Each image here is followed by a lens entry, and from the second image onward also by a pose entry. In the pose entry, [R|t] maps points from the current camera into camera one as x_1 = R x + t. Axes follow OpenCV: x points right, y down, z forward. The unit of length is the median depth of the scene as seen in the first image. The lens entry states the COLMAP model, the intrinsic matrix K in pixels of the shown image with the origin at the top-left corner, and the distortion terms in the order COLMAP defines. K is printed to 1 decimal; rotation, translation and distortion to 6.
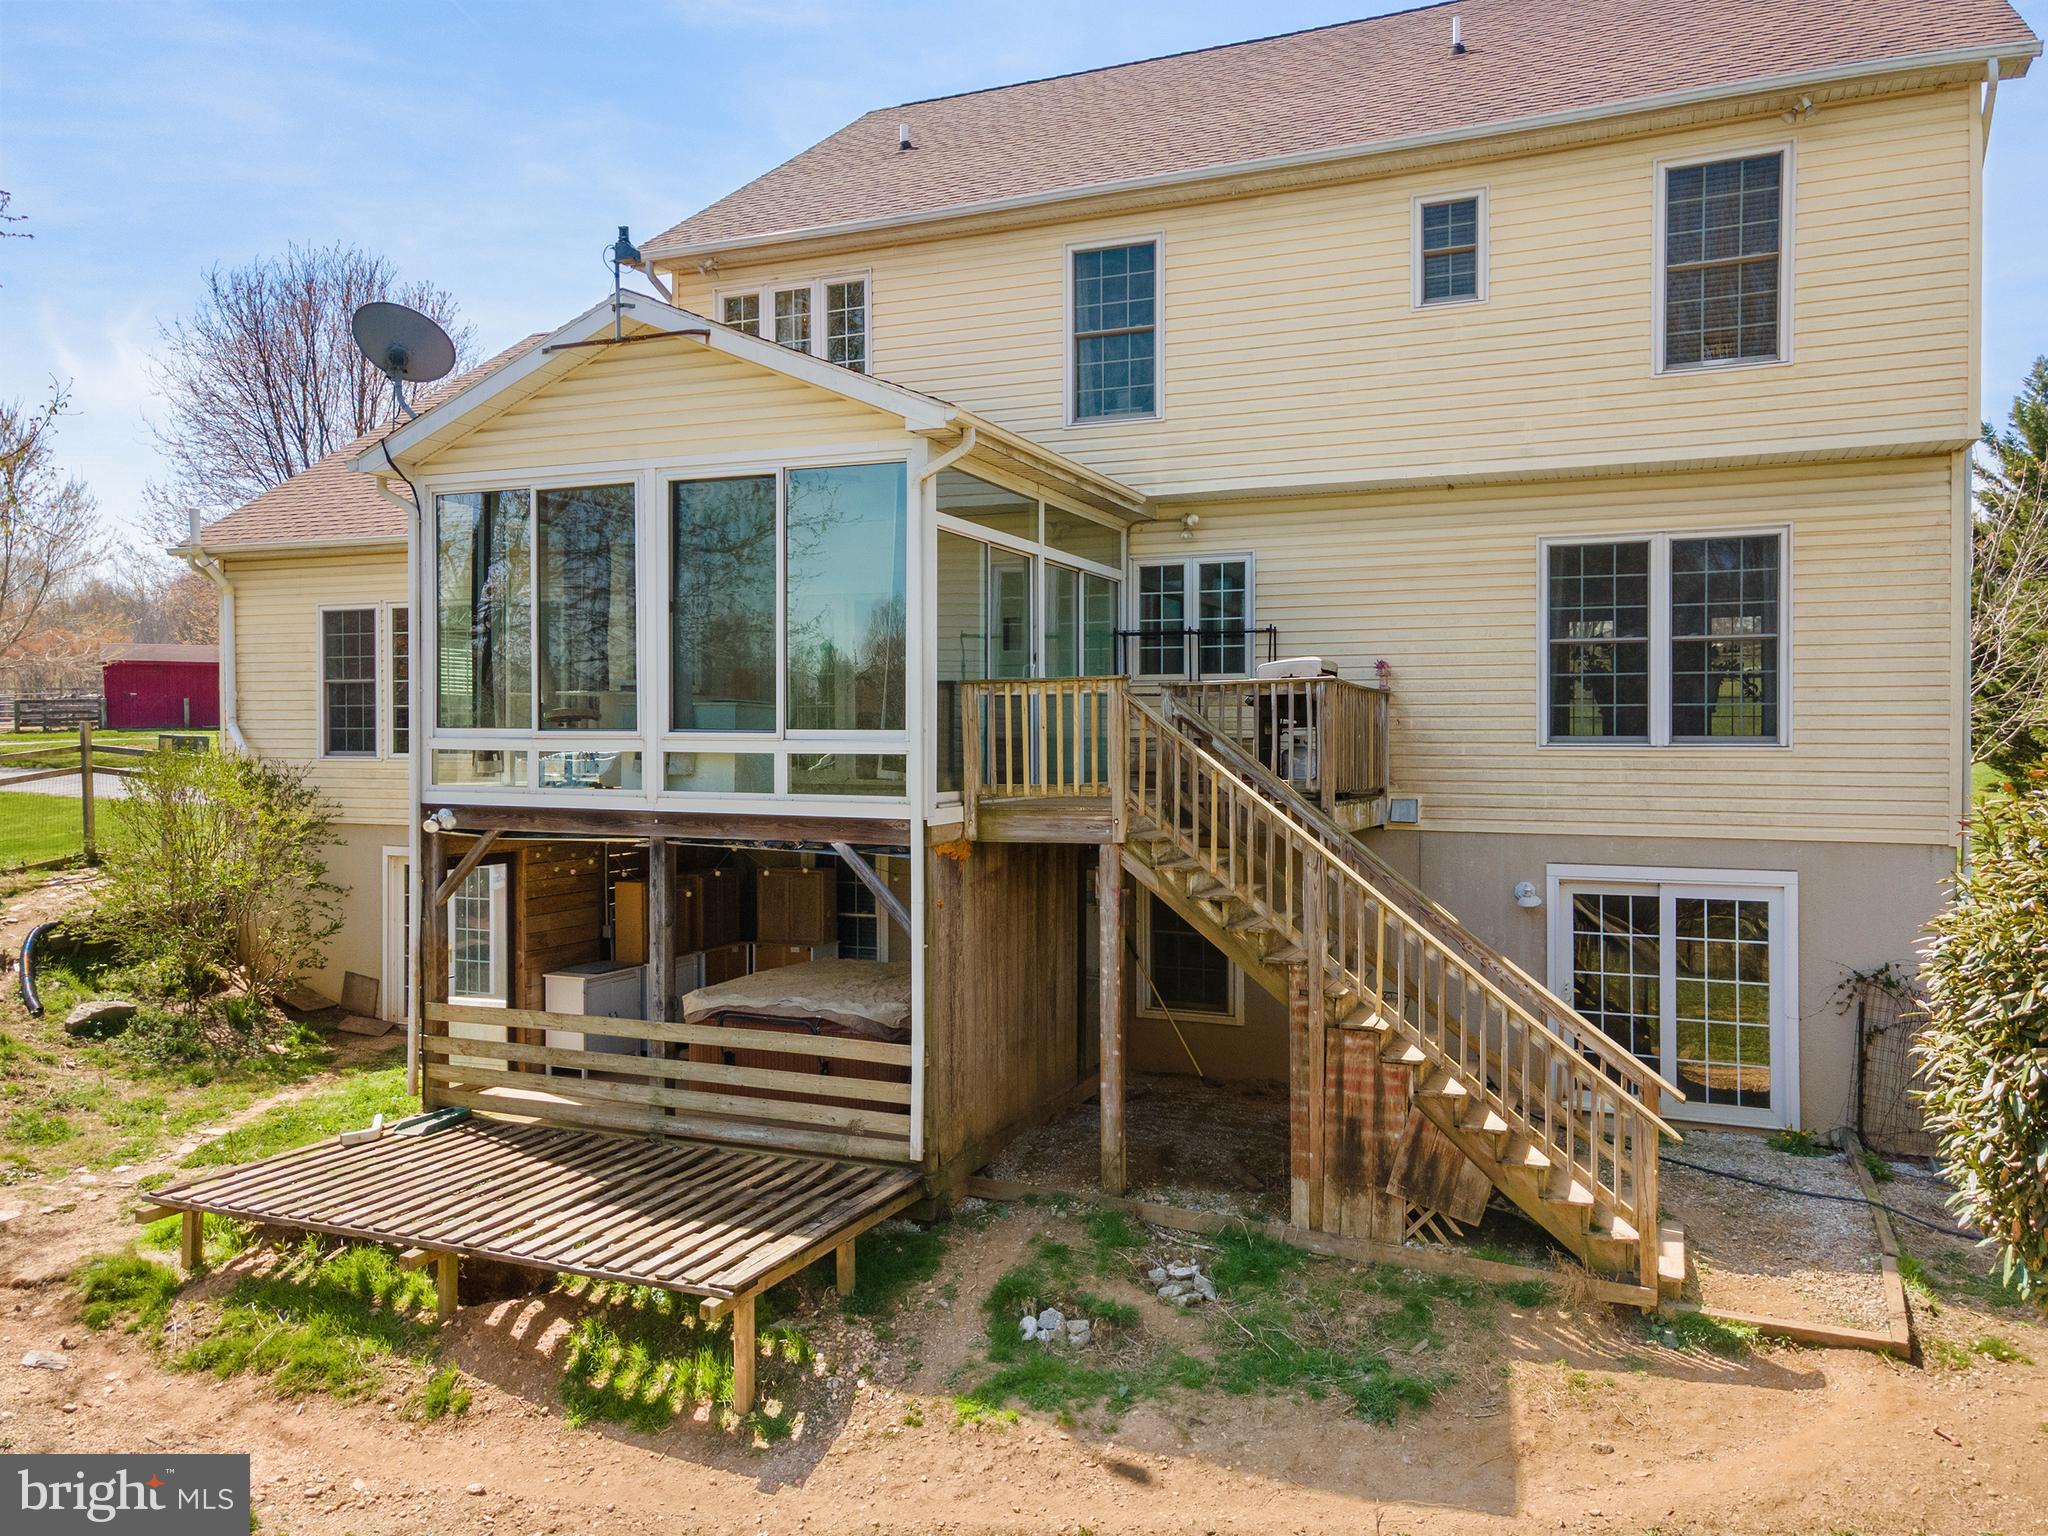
lens RADIAL K [[1477.9, 0, 985.4], [0, 1477.9, 784.4], [0, 0, 1]] dist [0.025679, 0.027223]
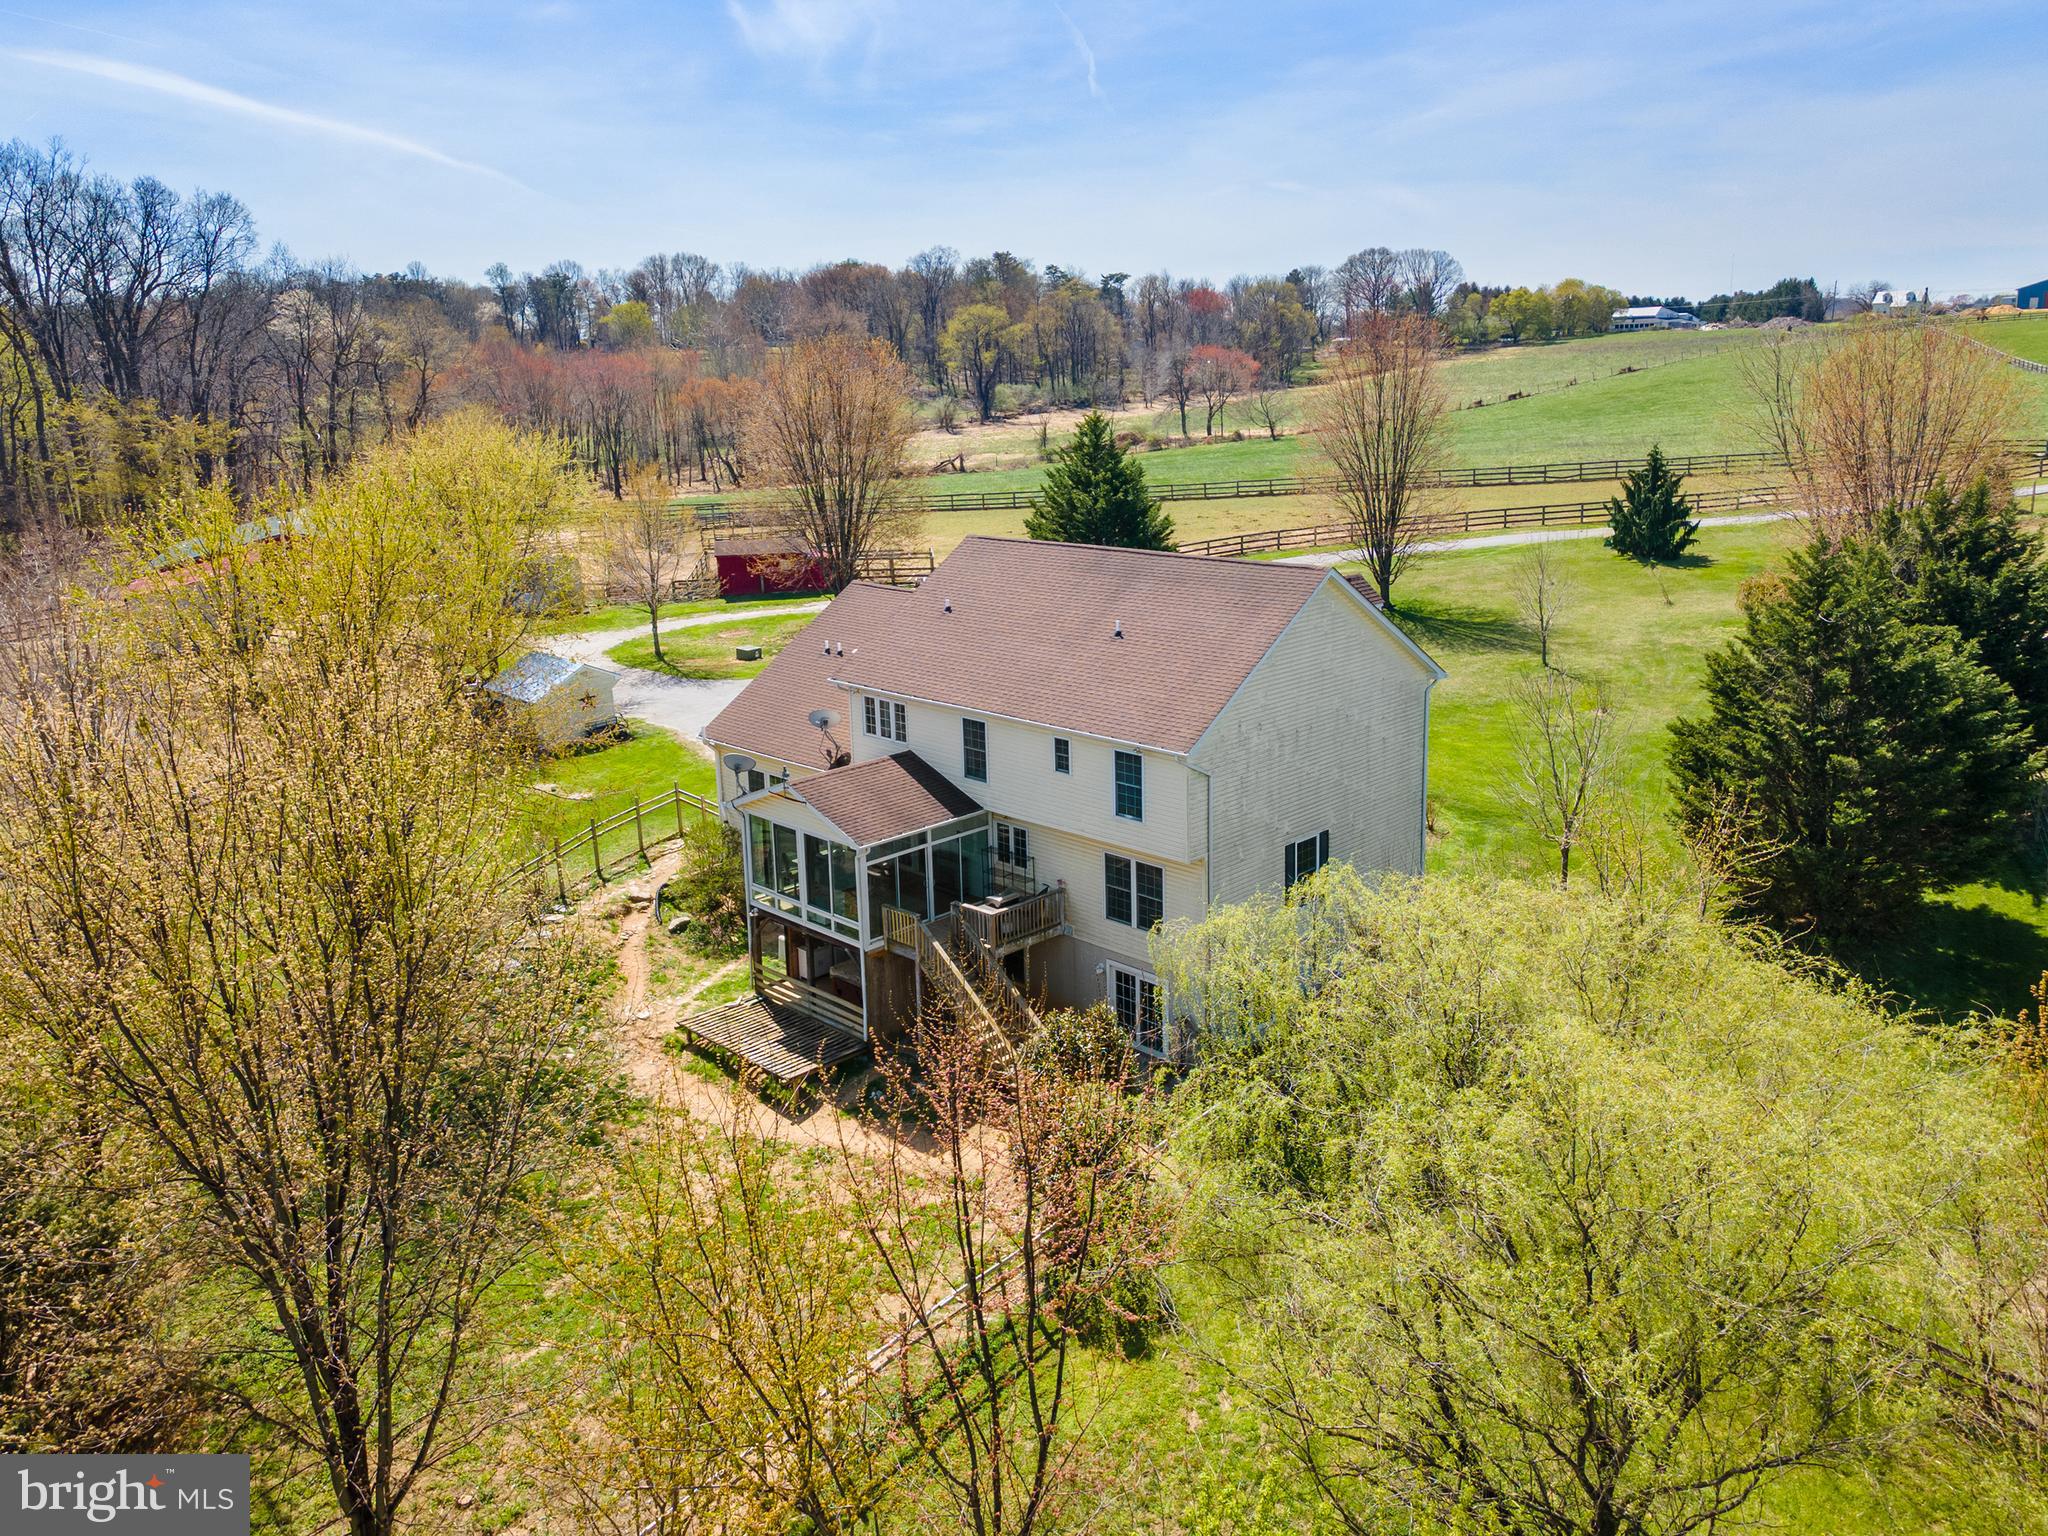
lens RADIAL K [[1477.9, 0, 1019.5], [0, 1477.9, 751.6], [0, 0, 1]] dist [0.025679, 0.027223]
pose [[0.934402, 0.076468, -0.347915, 1.206455], [0.000833, 0.976215, 0.216801, -0.969020], [0.356218, -0.202869, 0.912114, -1.582215]]
